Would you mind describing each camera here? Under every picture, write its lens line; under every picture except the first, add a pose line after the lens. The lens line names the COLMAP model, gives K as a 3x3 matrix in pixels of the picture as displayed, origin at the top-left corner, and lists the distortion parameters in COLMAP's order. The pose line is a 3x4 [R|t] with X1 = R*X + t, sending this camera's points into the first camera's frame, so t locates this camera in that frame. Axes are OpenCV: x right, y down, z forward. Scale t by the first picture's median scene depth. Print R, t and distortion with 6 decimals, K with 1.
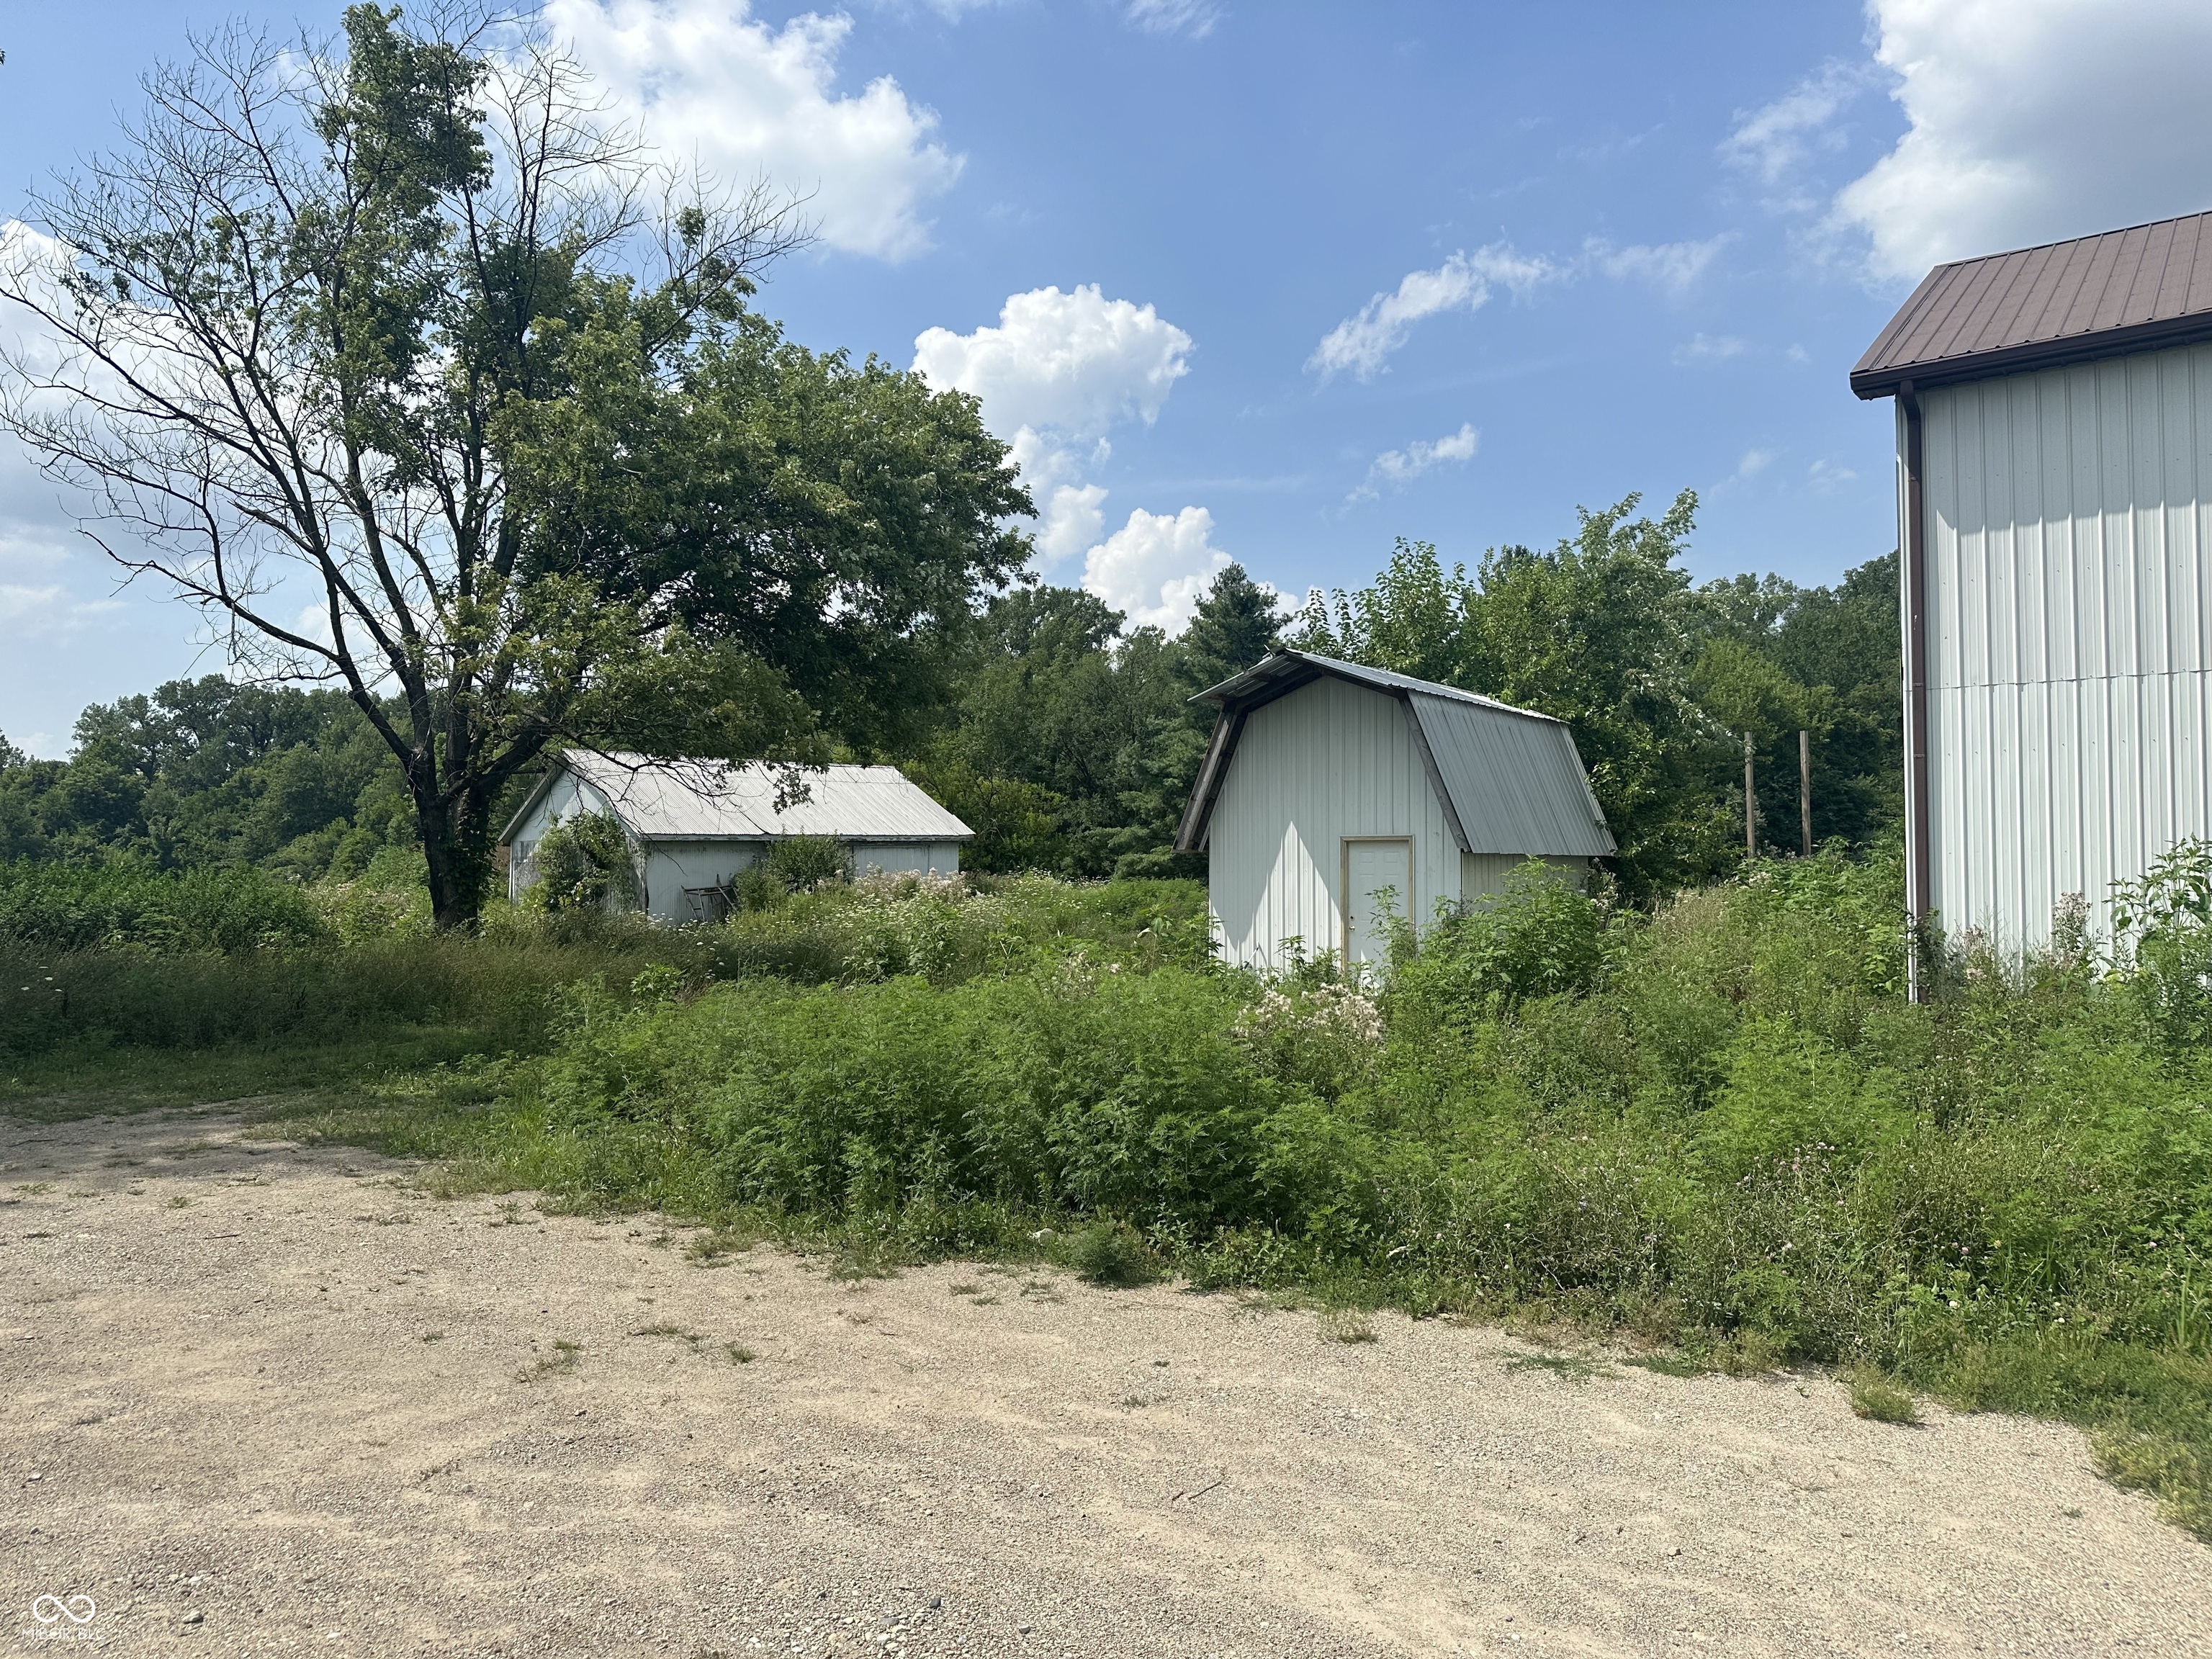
lens RADIAL K [[1545.0, 0, 1098.8], [0, 1545.0, 818.2], [0, 0, 1]] dist [0.008523, -0.013037]
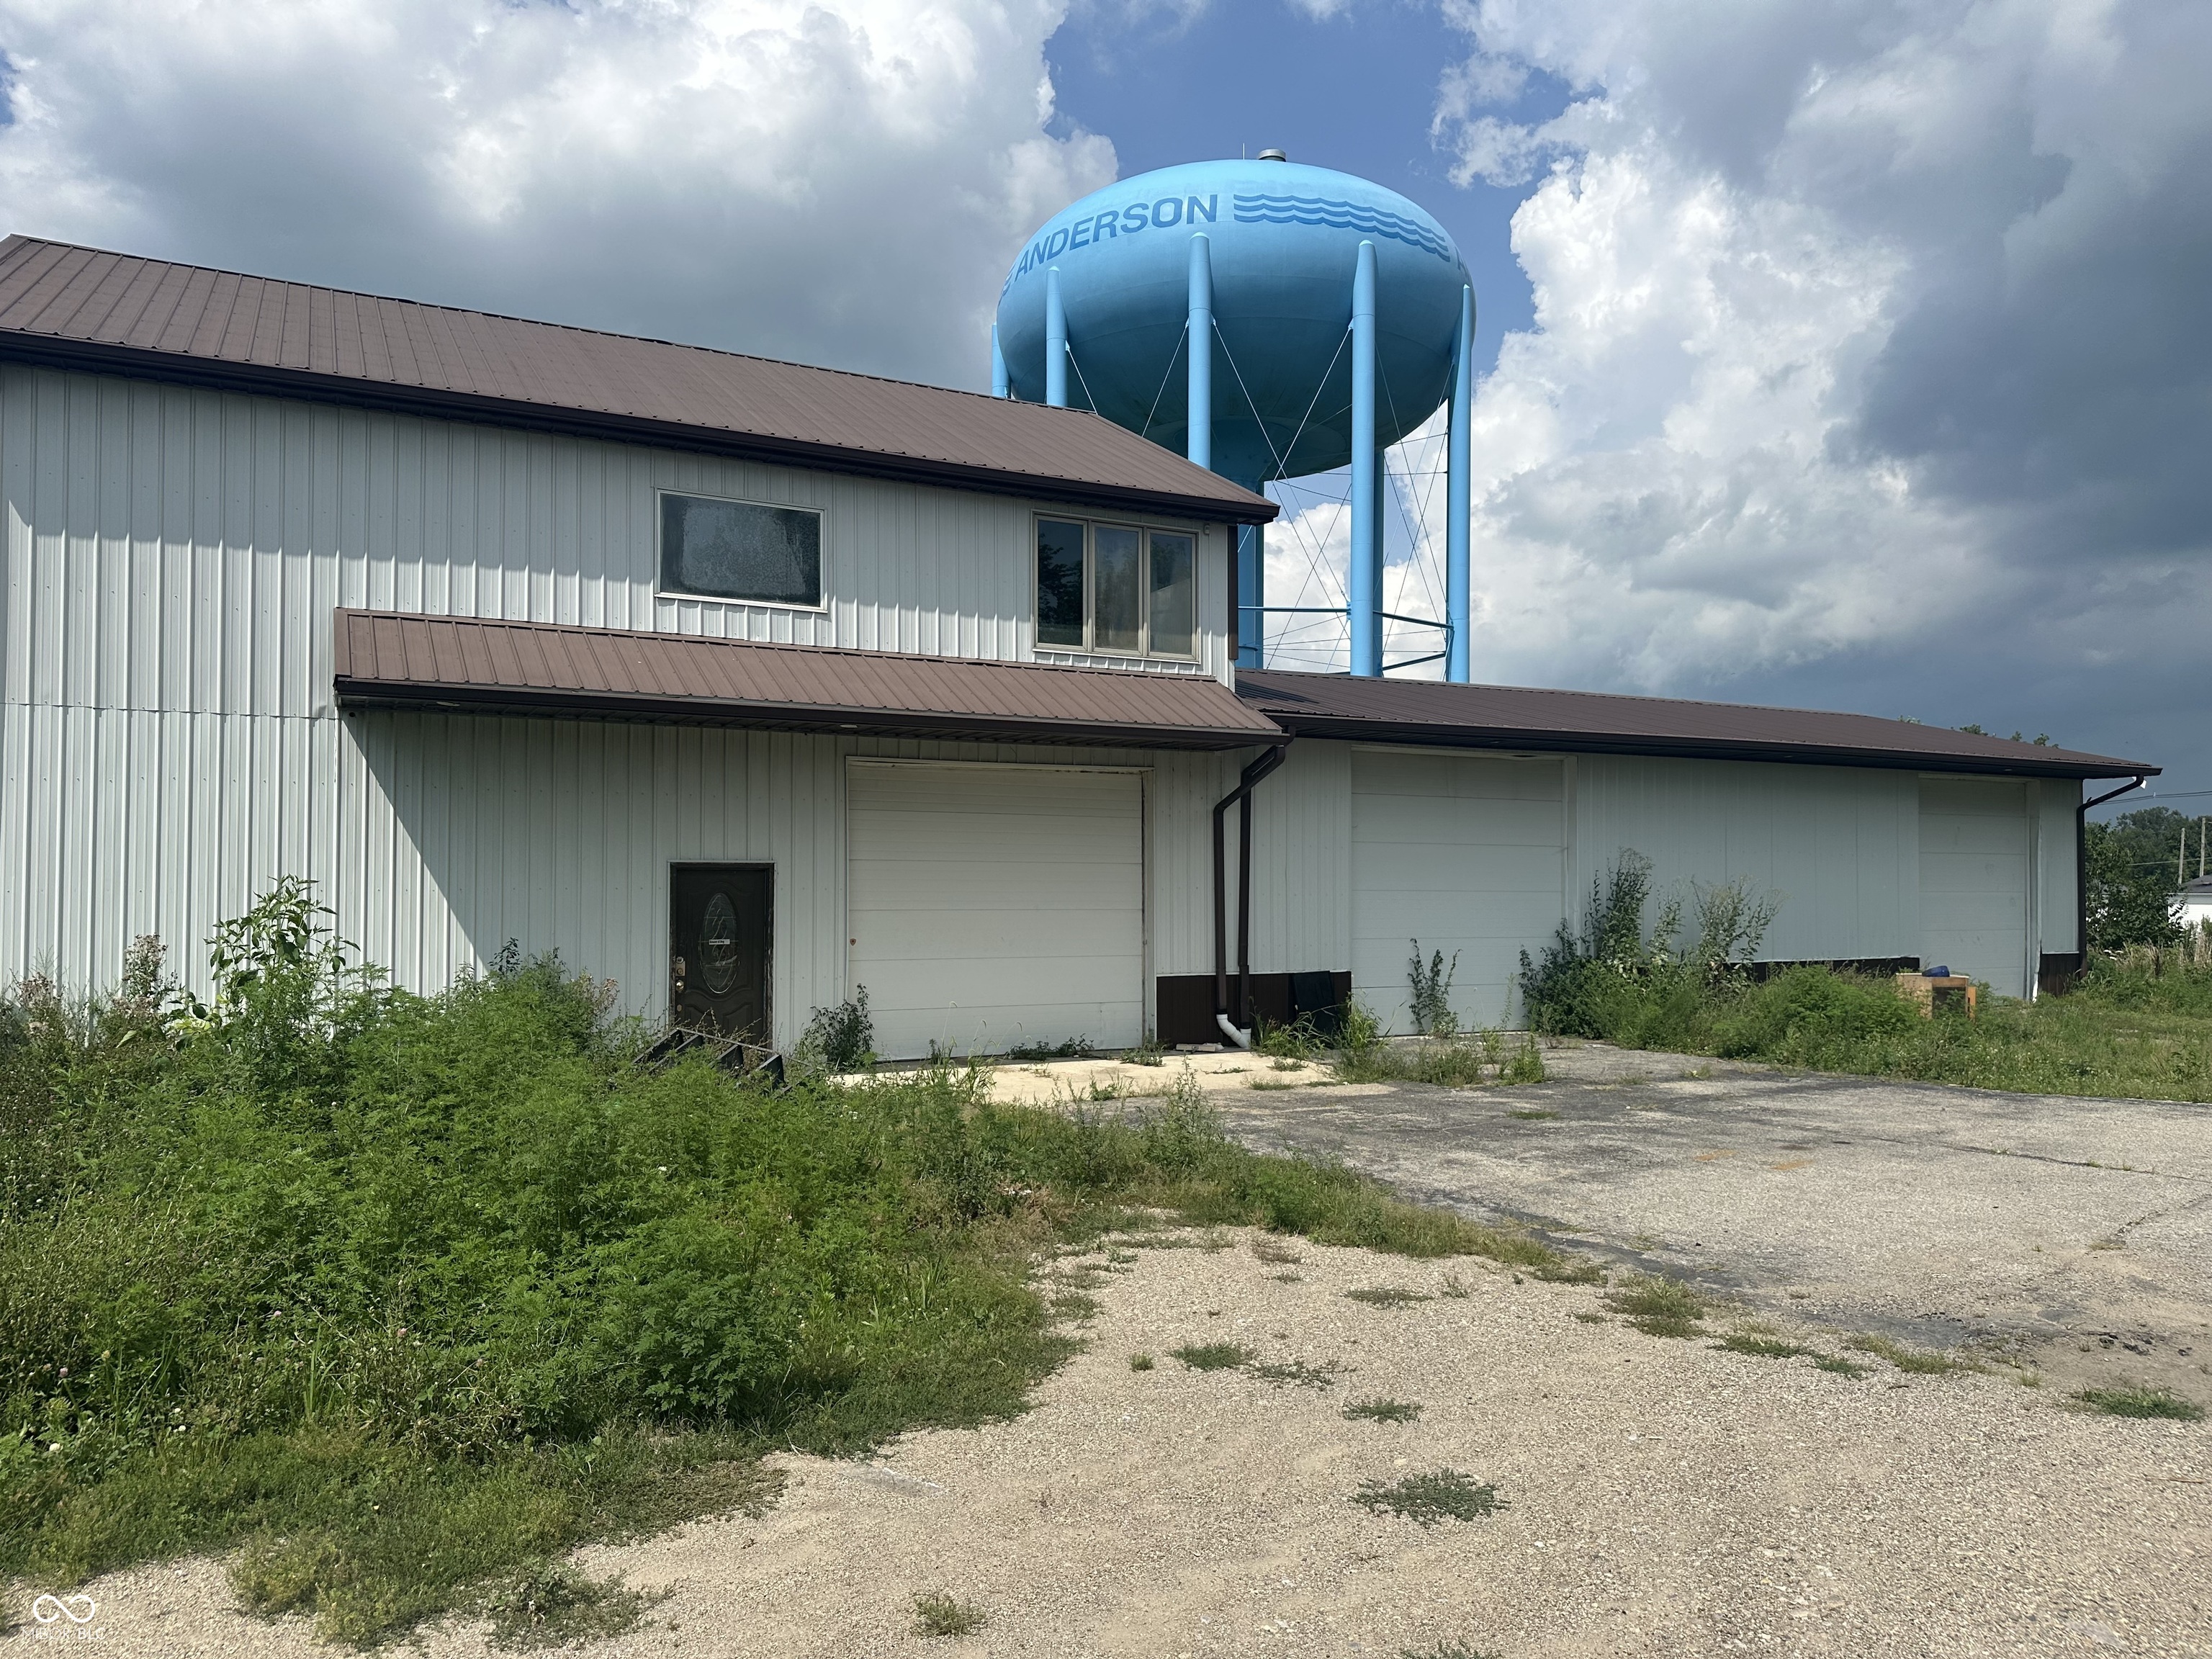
lens RADIAL K [[1545.0, 0, 1098.5], [0, 1545.0, 864.1], [0, 0, 1]] dist [0.008523, -0.013037]
pose [[0.425692, 0.031332, 0.904325, 0.021590], [-0.031857, 0.999300, -0.019627, 0.004912], [-0.904307, -0.020455, 0.426392, 0.074482]]
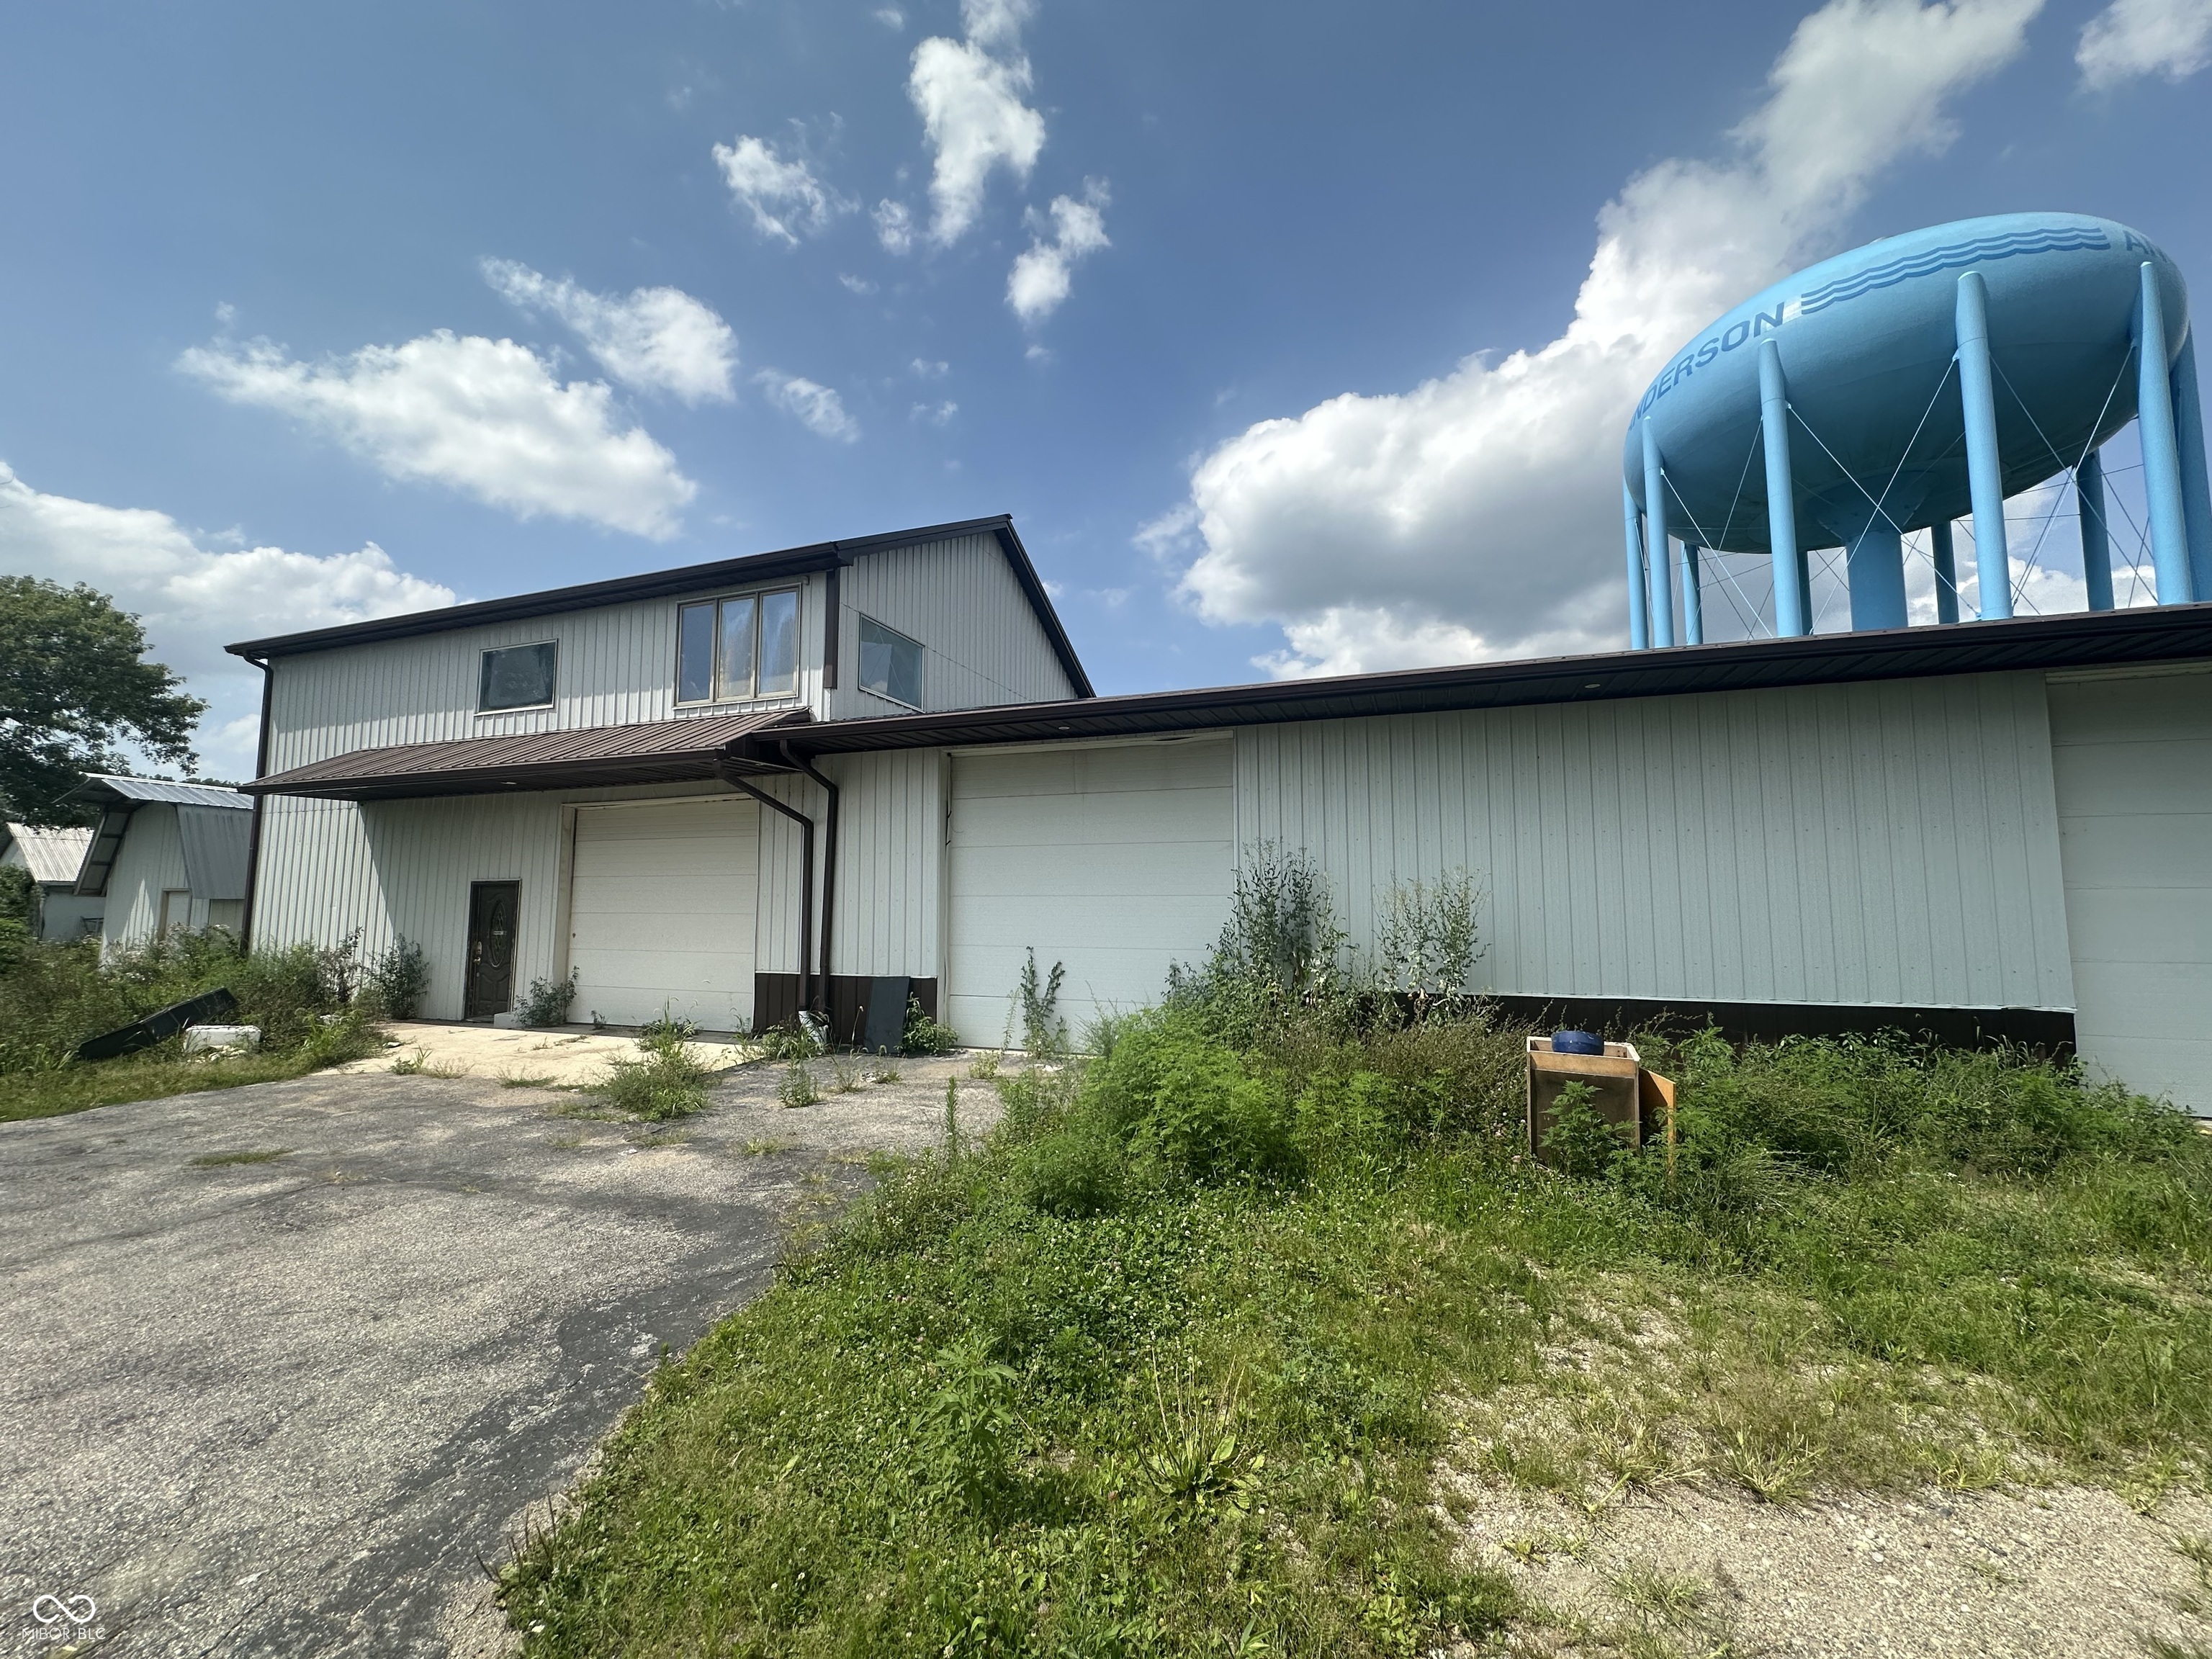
lens RADIAL K [[882.5, 0, 1108.8], [0, 882.5, 823.5], [0, 0, 1]] dist [-0.007180, 0.000360]
pose [[0.953005, 0.041290, 0.300127, 1.342328], [-0.020281, 0.997142, -0.072780, -0.016952], [-0.302274, 0.063273, 0.951119, -0.355268]]
